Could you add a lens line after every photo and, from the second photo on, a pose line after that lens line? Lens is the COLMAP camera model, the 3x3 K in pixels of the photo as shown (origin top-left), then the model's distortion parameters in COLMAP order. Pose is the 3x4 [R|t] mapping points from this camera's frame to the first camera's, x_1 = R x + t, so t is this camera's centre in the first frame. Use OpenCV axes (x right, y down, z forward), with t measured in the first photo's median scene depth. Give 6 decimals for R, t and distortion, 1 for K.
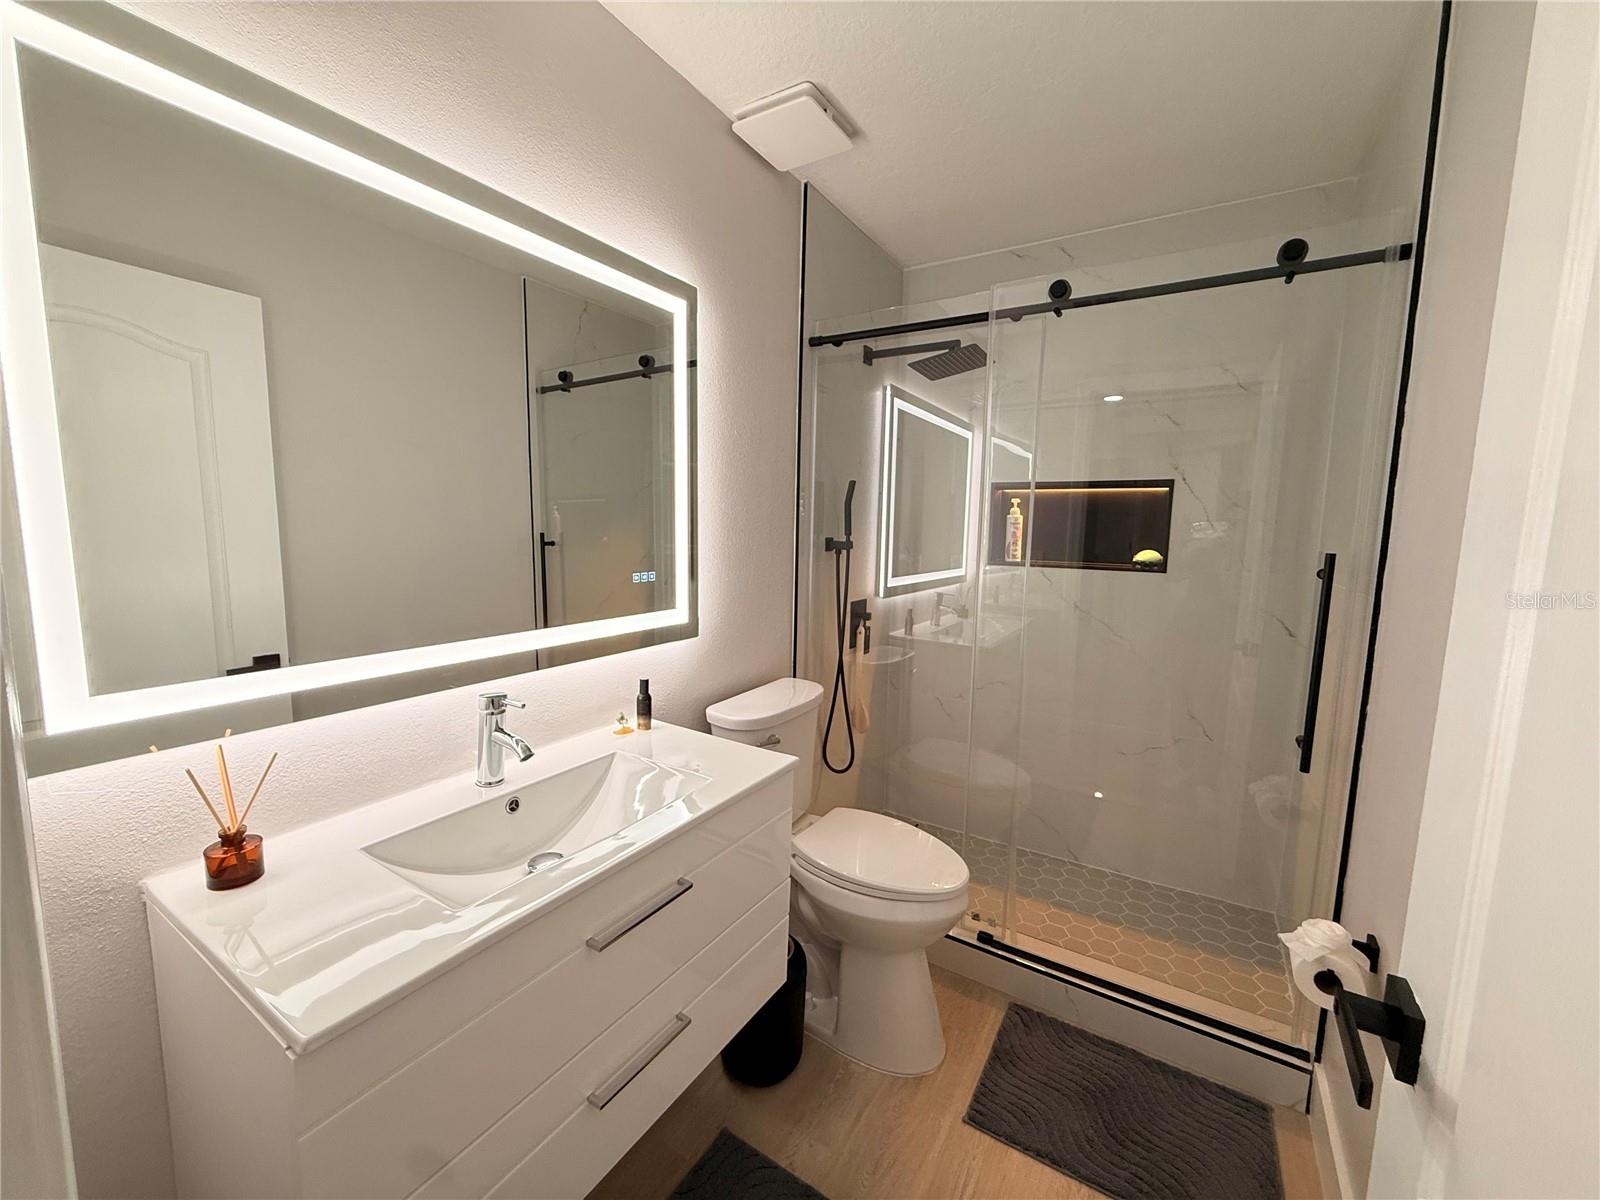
lens RADIAL K [[634.9, 0, 794.3], [0, 634.9, 598.7], [0, 0, 1]] dist [0.000960, -0.000309]
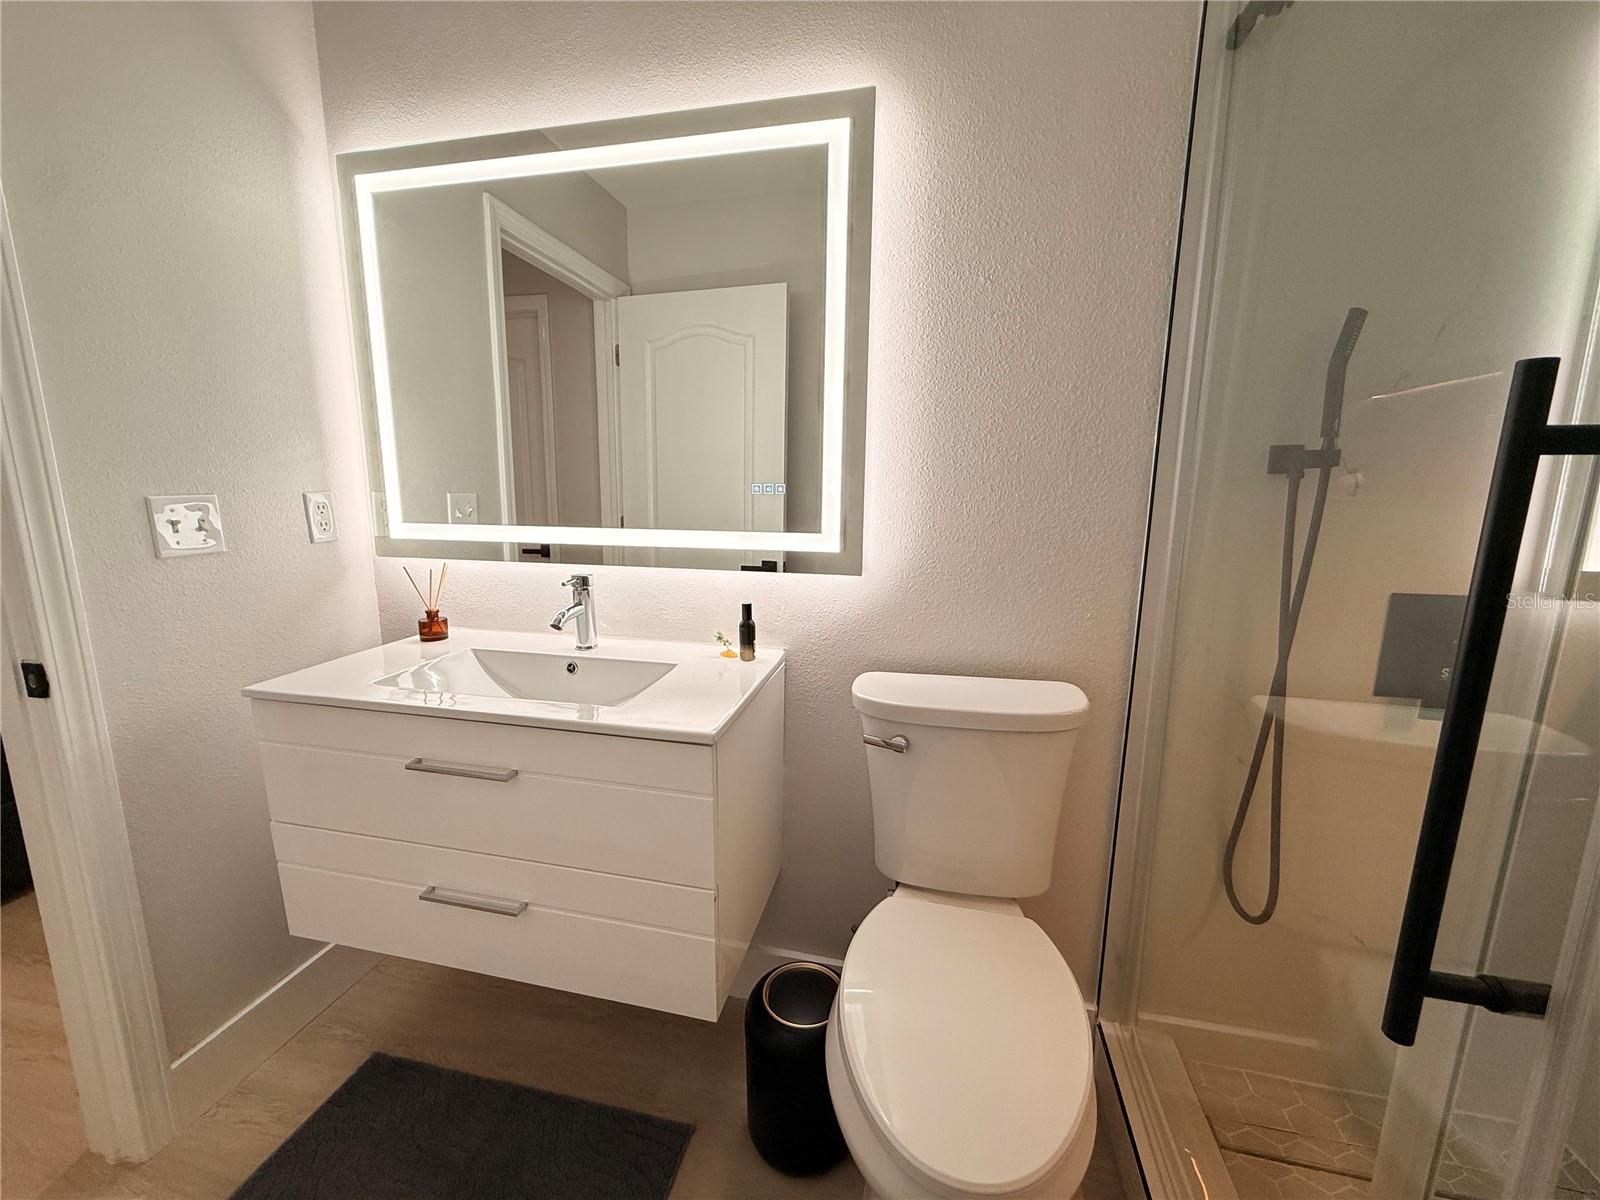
lens RADIAL K [[652.7, 0, 793.7], [0, 652.7, 605.4], [0, 0, 1]] dist [-0.000600, -0.000082]
pose [[0.338269, 0.153318, -0.928476, 0.604818], [-0.117389, 0.985807, 0.120016, 0.011767], [0.933699, 0.068396, 0.351465, 0.710035]]
